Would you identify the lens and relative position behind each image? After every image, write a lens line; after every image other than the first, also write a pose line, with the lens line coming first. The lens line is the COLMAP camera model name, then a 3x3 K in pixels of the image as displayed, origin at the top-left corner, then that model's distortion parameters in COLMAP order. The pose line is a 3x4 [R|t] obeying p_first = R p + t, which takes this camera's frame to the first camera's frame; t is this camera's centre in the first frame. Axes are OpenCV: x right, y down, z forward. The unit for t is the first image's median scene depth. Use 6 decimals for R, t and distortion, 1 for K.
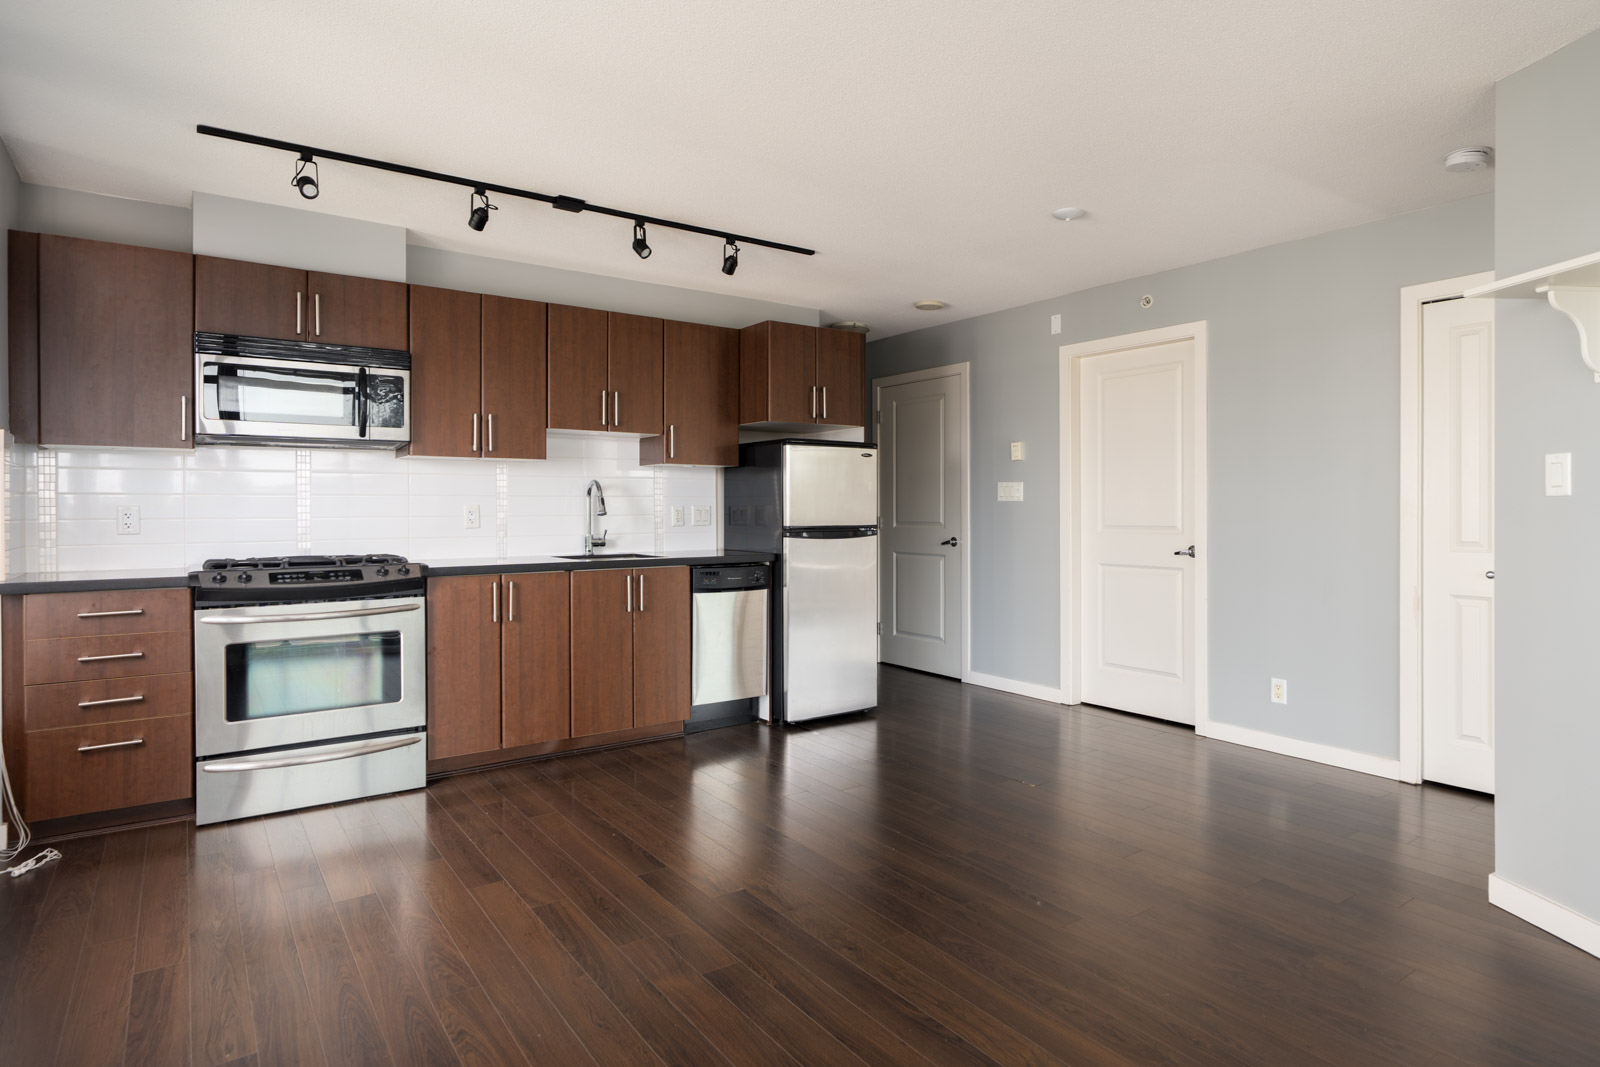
lens RADIAL K [[907.7, 0, 829.9], [0, 907.7, 520.9], [0, 0, 1]] dist [0.001903, -0.000337]
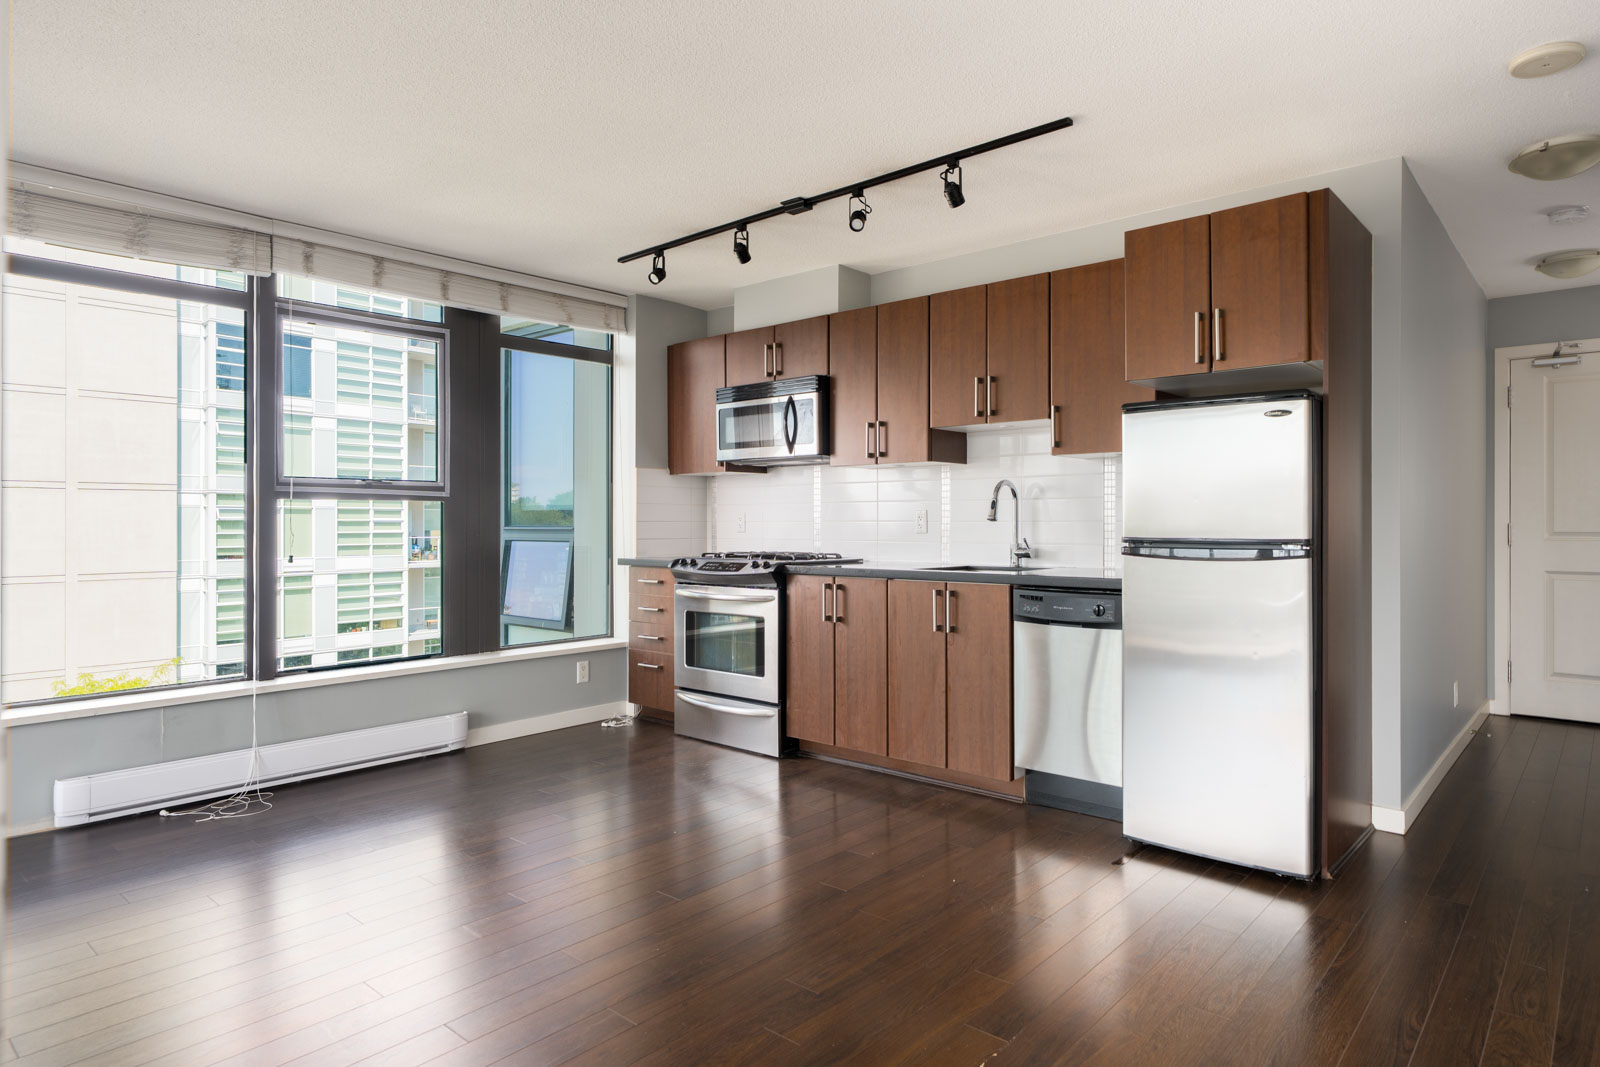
lens RADIAL K [[907.7, 0, 829.9], [0, 907.7, 520.9], [0, 0, 1]] dist [0.001903, -0.000337]
pose [[0.233521, -0.000300, -0.972352, 0.584463], [-0.014659, 0.999885, -0.003829, -0.000503], [0.972241, 0.015148, 0.233490, 0.686140]]
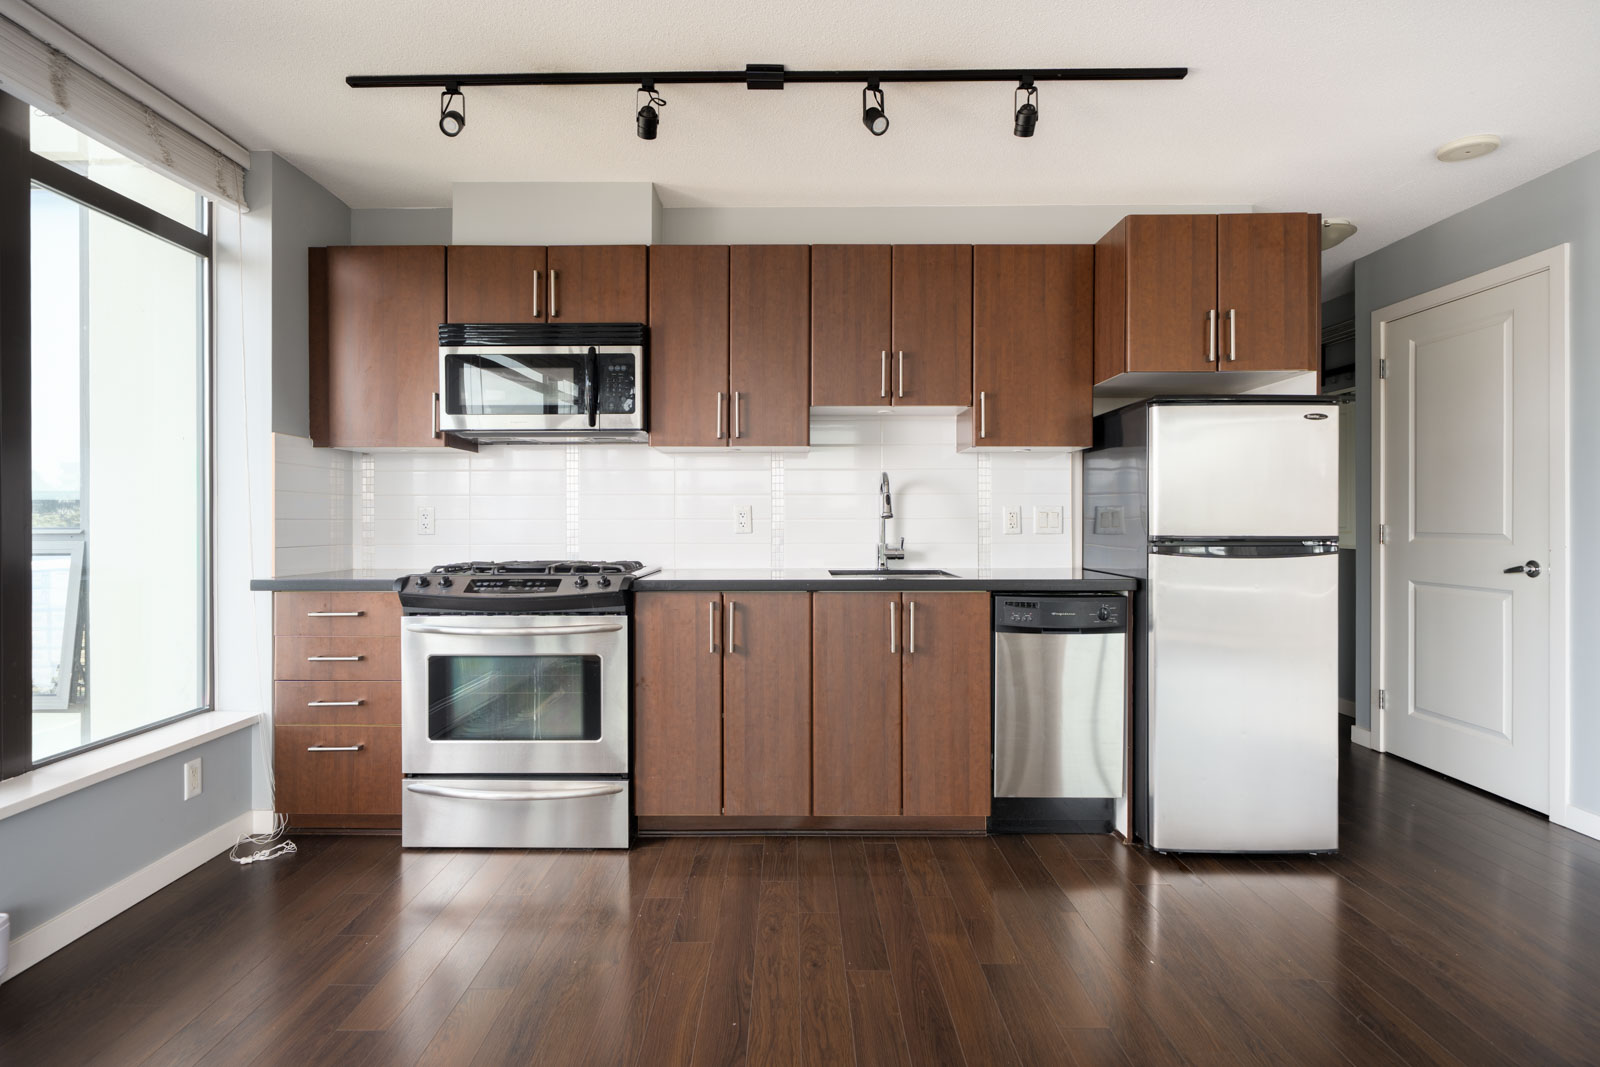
lens RADIAL K [[833.6, 0, 776.6], [0, 833.6, 523.7], [0, 0, 1]] dist [-0.000165, 0.001280]
pose [[0.802511, 0.004389, -0.596621, 0.093673], [-0.009412, 0.999942, -0.005303, 0.003071], [0.596563, 0.009871, 0.802505, 0.412027]]
